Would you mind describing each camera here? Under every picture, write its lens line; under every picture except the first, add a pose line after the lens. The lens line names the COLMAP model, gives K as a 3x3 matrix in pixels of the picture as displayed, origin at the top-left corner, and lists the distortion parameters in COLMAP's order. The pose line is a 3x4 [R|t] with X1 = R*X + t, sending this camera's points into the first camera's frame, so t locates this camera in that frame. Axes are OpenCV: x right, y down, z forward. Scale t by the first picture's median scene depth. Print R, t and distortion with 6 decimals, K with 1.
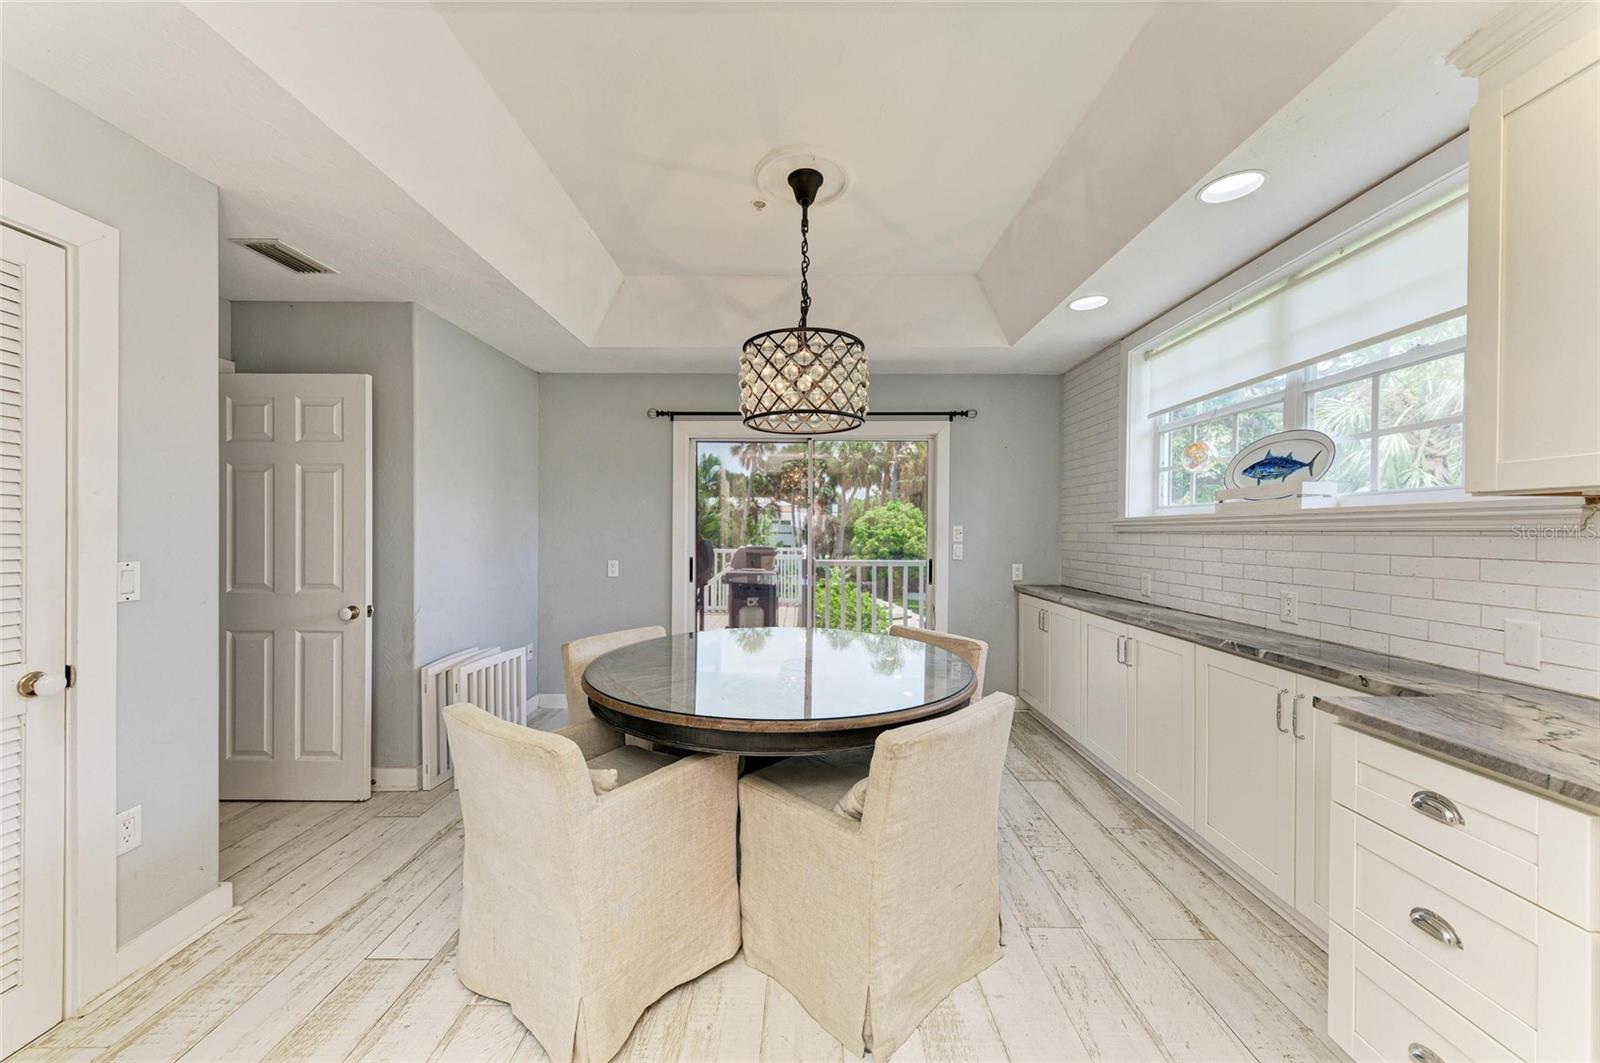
lens RADIAL K [[571.5, 0, 800.0], [0, 571.5, 531.5], [0, 0, 1]] dist [0.001424, -0.000011]
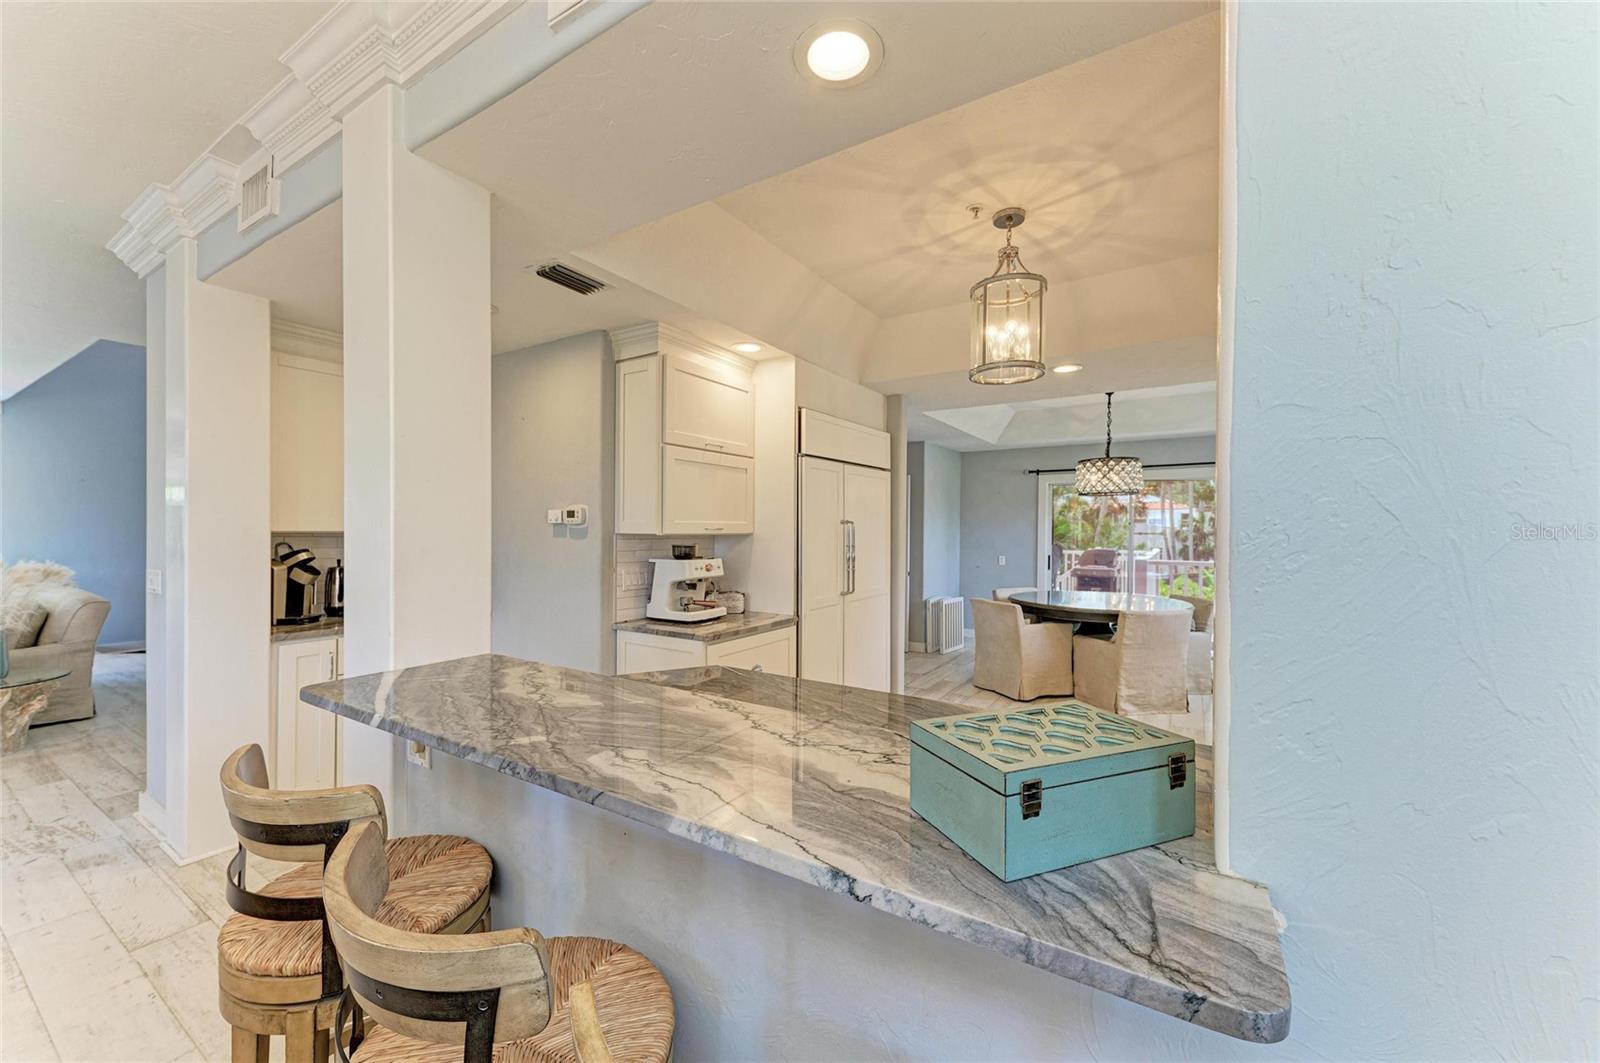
lens RADIAL K [[624.5, 0, 791.7], [0, 624.5, 540.0], [0, 0, 1]] dist [0.000225, 0.000037]
pose [[0.846338, 0.007198, -0.532598, 0.221207], [0.000754, 0.999891, 0.014712, -0.040475], [0.532646, -0.012852, 0.846241, -1.448703]]
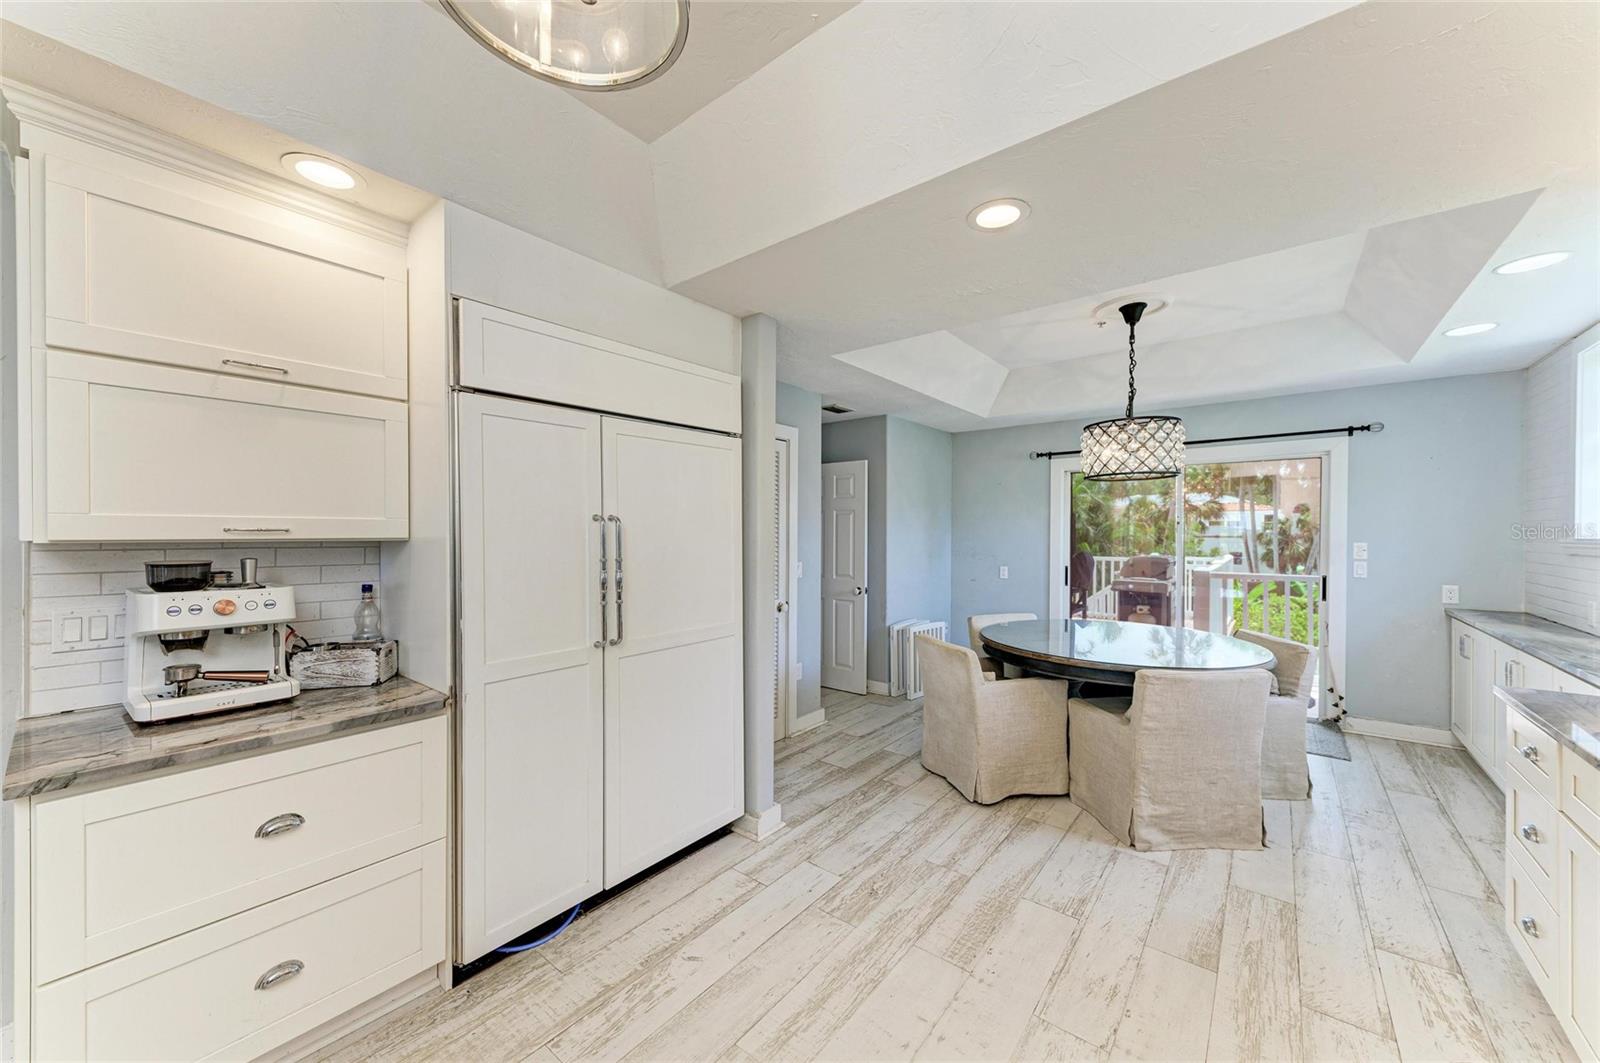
lens RADIAL K [[593.8, 0, 802.2], [0, 593.8, 537.1], [0, 0, 1]] dist [0.011282, -0.000082]
pose [[0.787895, 0.002498, -0.615805, 0.238572], [0.001070, 0.999985, 0.005425, -0.039773], [0.615809, -0.004933, 0.787880, -0.589853]]
